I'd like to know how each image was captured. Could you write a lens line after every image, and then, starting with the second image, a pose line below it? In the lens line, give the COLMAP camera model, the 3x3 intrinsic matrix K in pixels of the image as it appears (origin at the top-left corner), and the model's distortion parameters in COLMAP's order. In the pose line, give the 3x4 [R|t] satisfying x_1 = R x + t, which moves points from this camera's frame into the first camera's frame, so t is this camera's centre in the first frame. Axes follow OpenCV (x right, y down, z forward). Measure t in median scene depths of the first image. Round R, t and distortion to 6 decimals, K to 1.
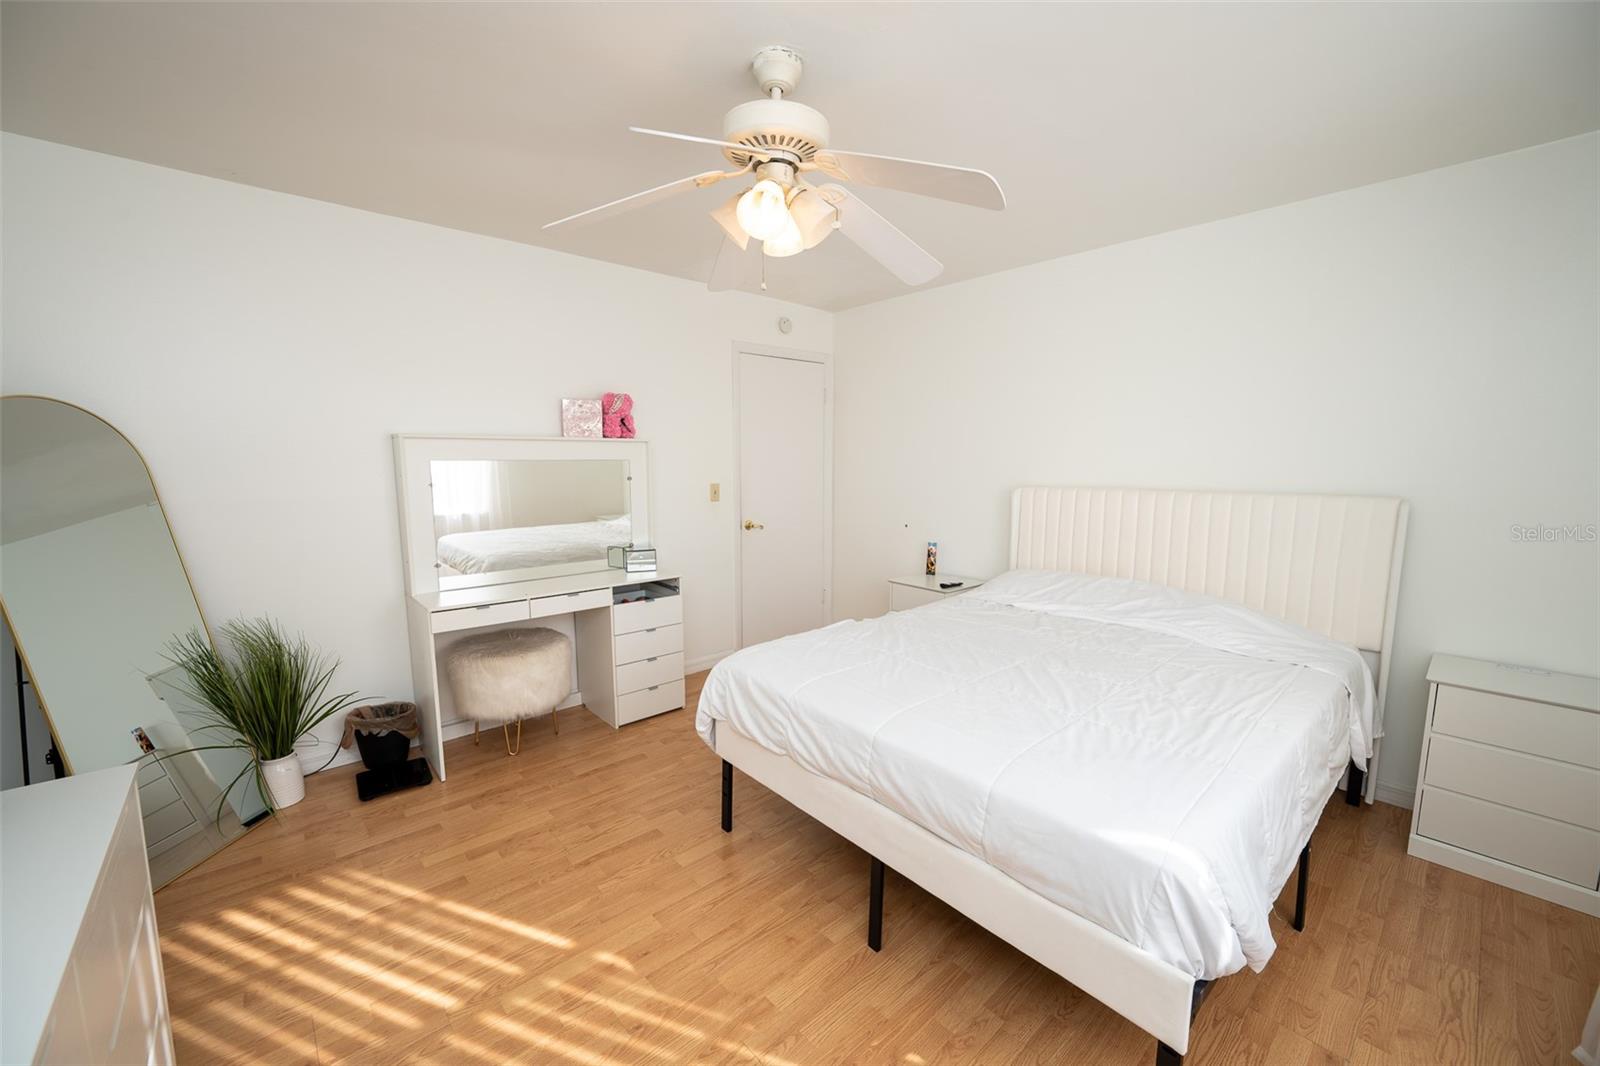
lens RADIAL K [[617.9, 0, 795.5], [0, 617.9, 538.3], [0, 0, 1]] dist [0.008429, -0.008590]
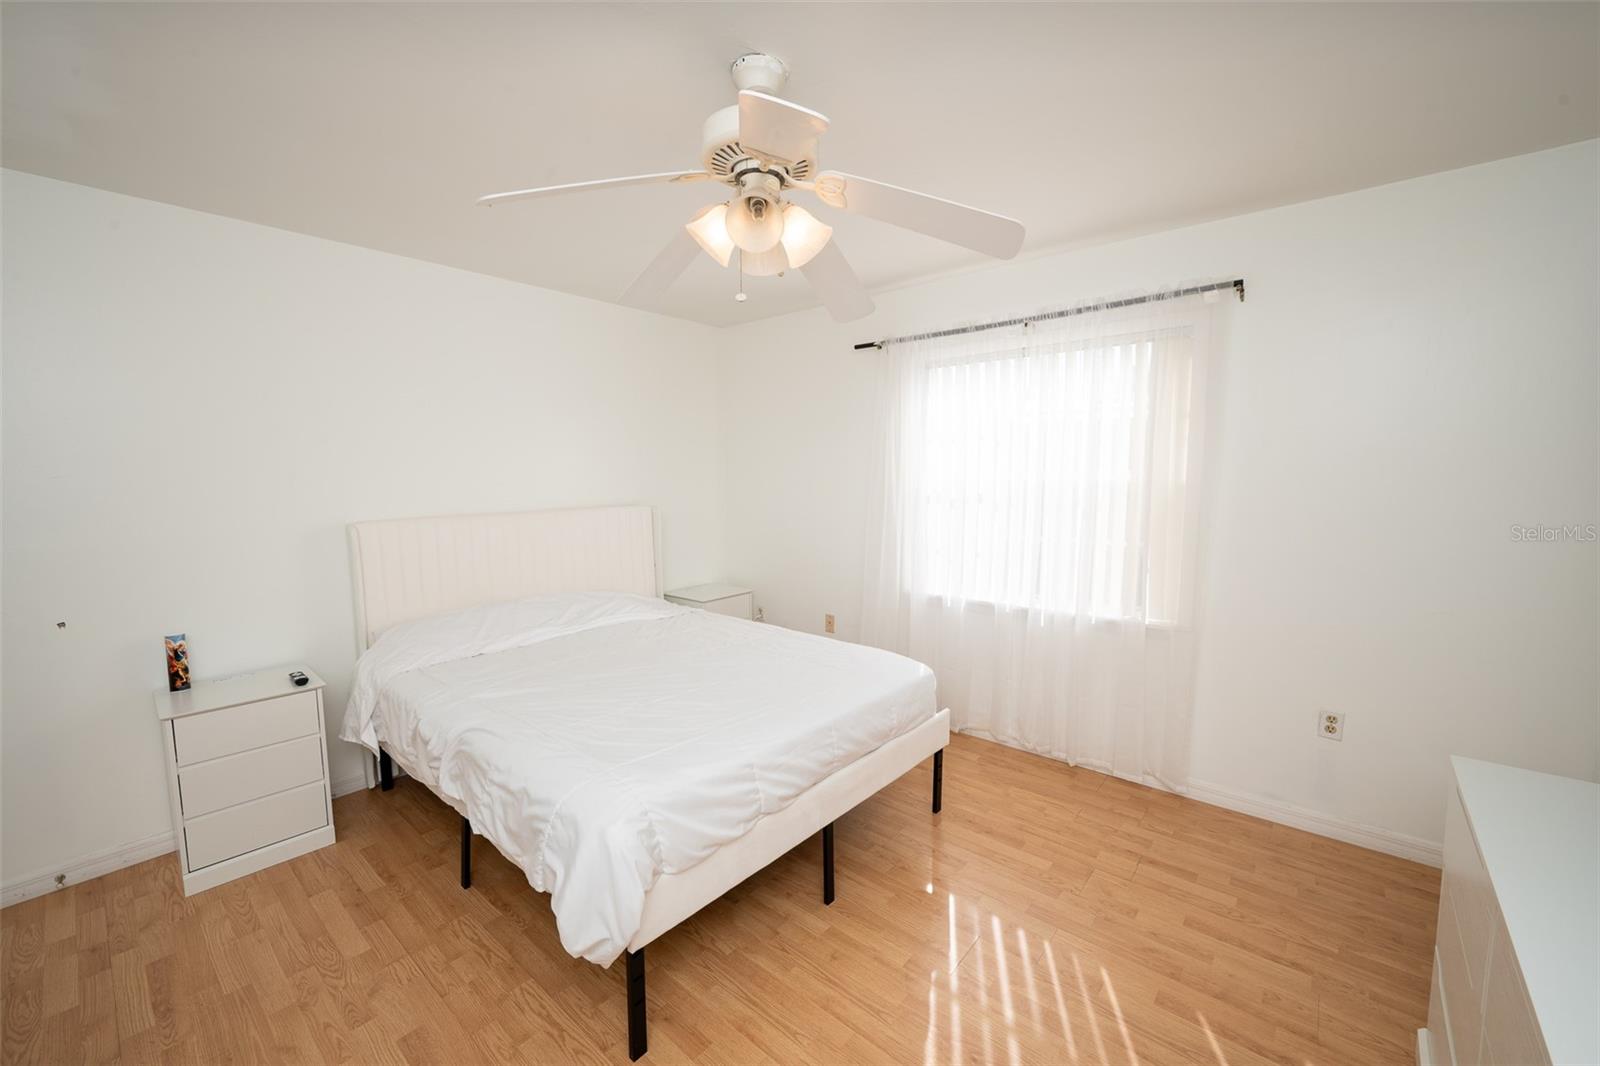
lens RADIAL K [[617.9, 0, 795.5], [0, 617.9, 538.3], [0, 0, 1]] dist [0.008429, -0.008590]
pose [[-0.154223, -0.055906, 0.986453, -0.856175], [0.120540, 0.989875, 0.074945, -0.110340], [-0.980656, 0.130465, -0.145922, 0.985903]]
